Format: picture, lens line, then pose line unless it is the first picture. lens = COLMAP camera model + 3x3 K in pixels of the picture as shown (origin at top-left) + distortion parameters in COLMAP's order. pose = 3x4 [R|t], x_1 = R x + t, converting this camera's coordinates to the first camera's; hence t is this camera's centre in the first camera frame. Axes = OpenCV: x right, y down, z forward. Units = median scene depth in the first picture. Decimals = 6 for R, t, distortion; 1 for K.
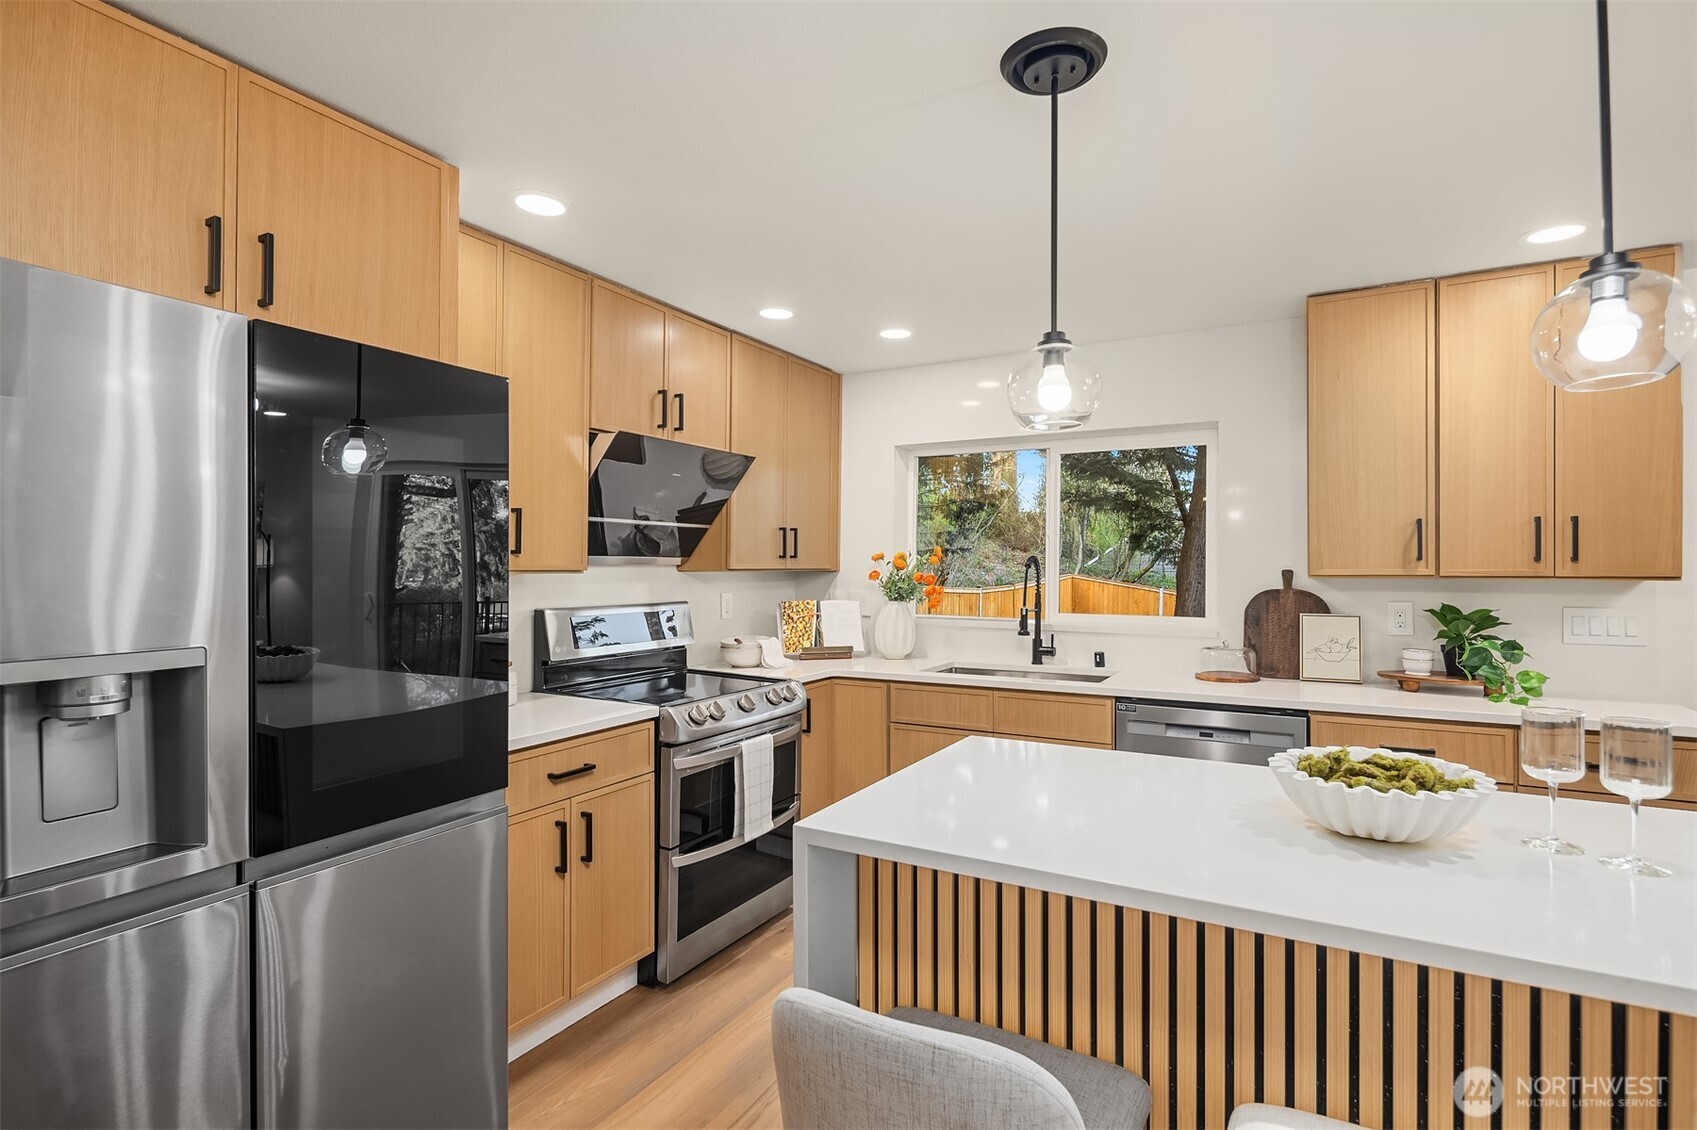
lens RADIAL K [[817.5, 0, 842.5], [0, 817.5, 565.7], [0, 0, 1]] dist [-0.002989, -0.000599]
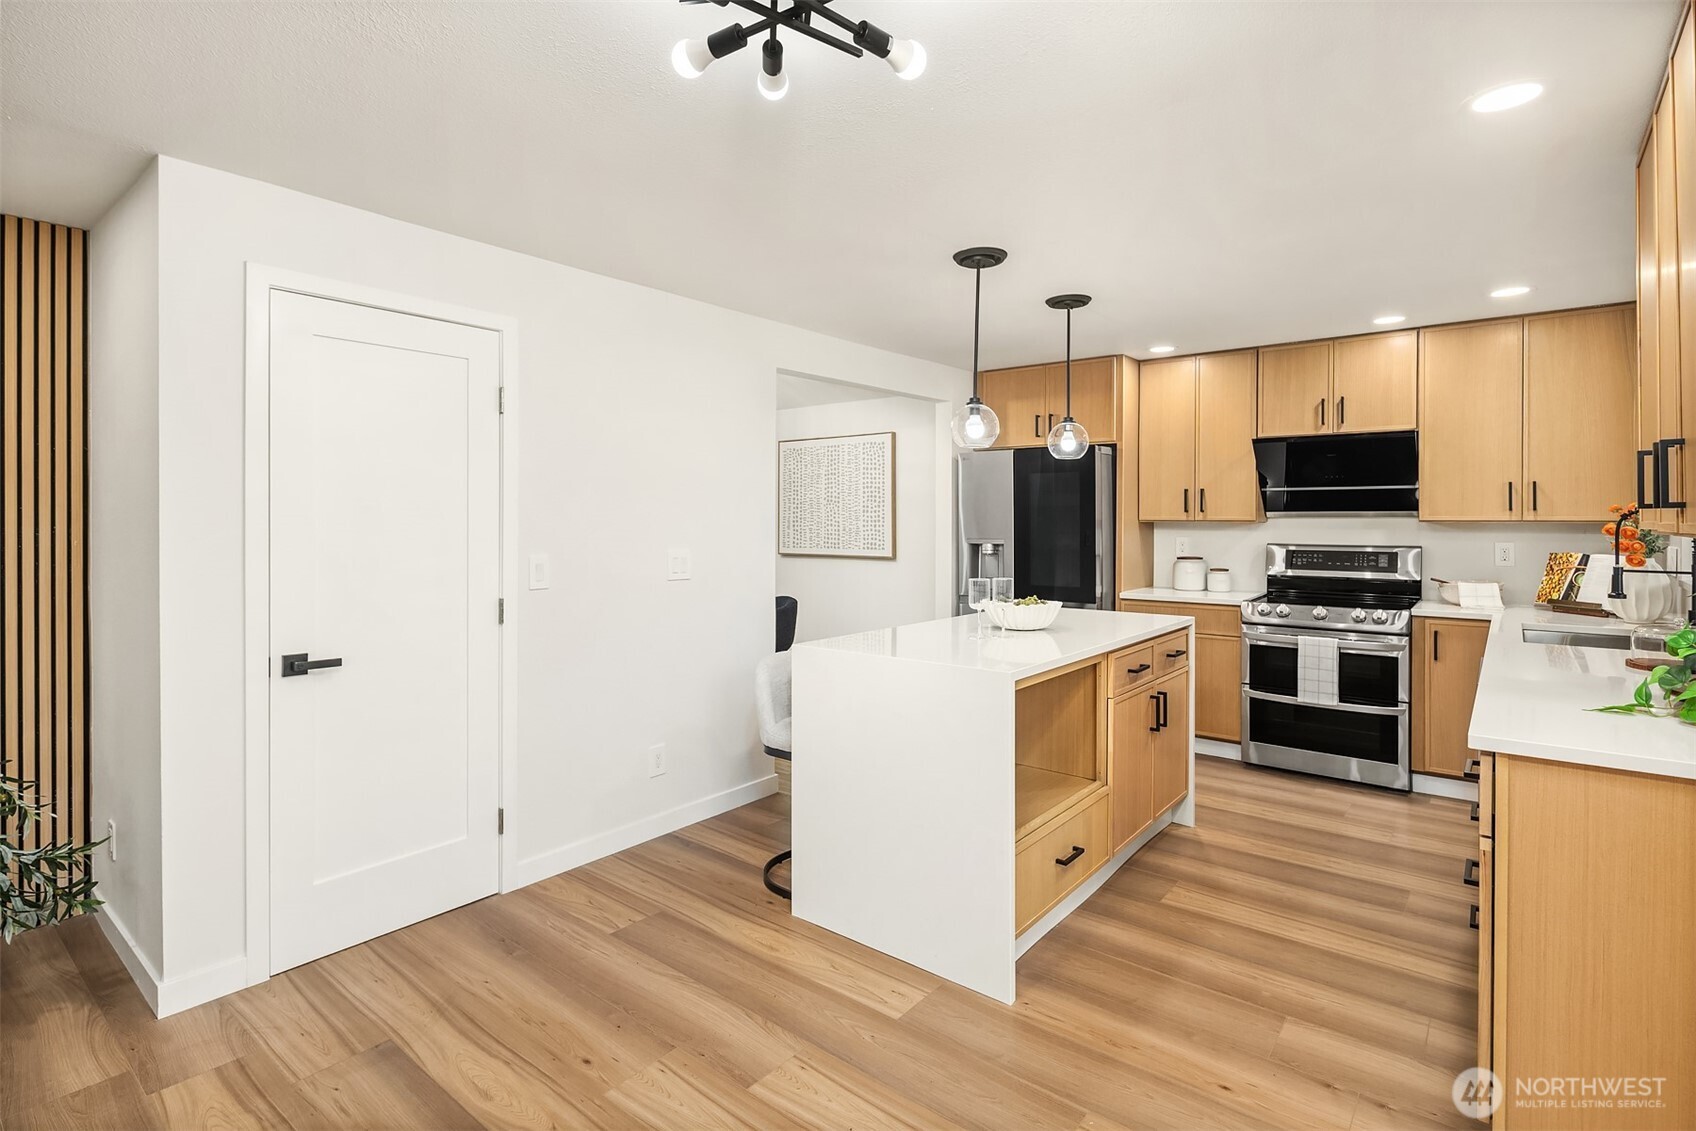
lens RADIAL K [[826.6, 0, 854.2], [0, 826.6, 531.2], [0, 0, 1]] dist [-0.001465, -0.001461]
pose [[-0.157993, 0.015512, -0.987318, 1.398028], [0.001086, 0.999879, 0.015536, -0.000274], [0.987440, 0.001382, -0.157991, 0.400218]]
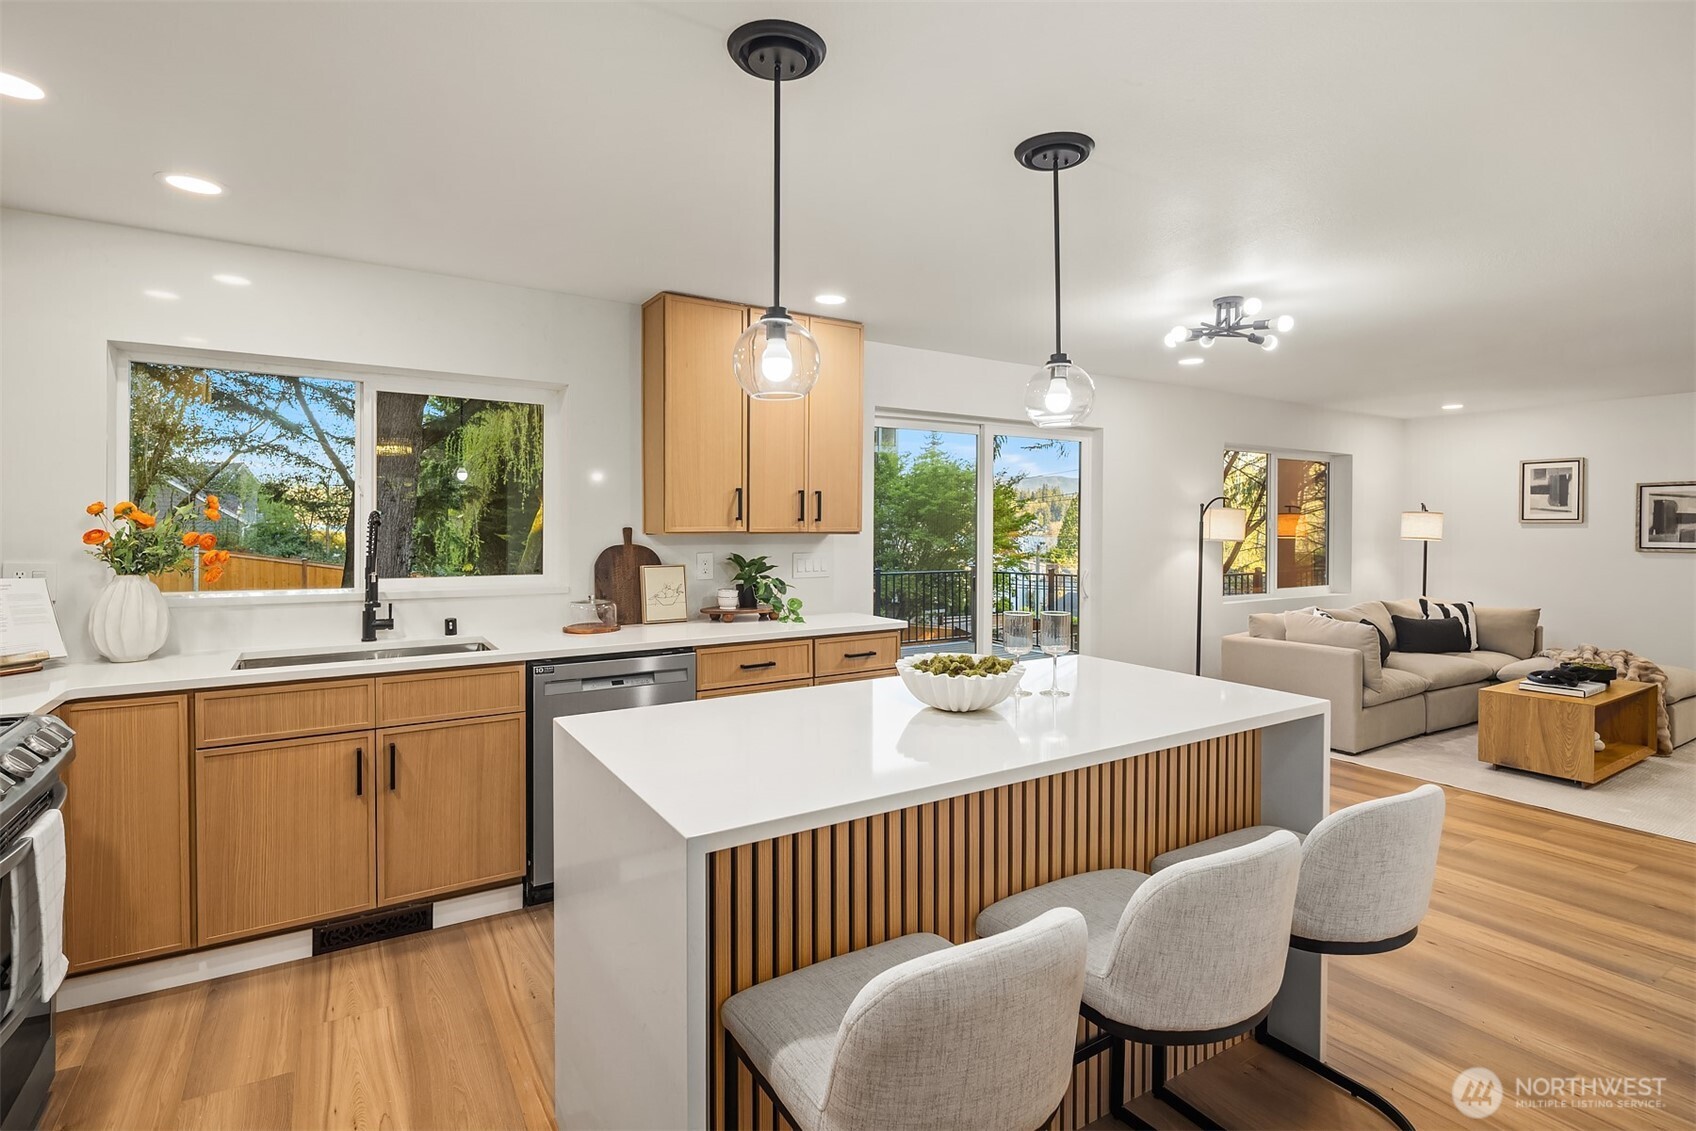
lens RADIAL K [[826.6, 0, 854.2], [0, 826.6, 531.2], [0, 0, 1]] dist [-0.001465, -0.001461]
pose [[0.461651, -0.006428, 0.887038, -0.340108], [-0.005389, 0.999935, 0.010051, -0.003151], [-0.887045, -0.009420, 0.461587, 0.212859]]
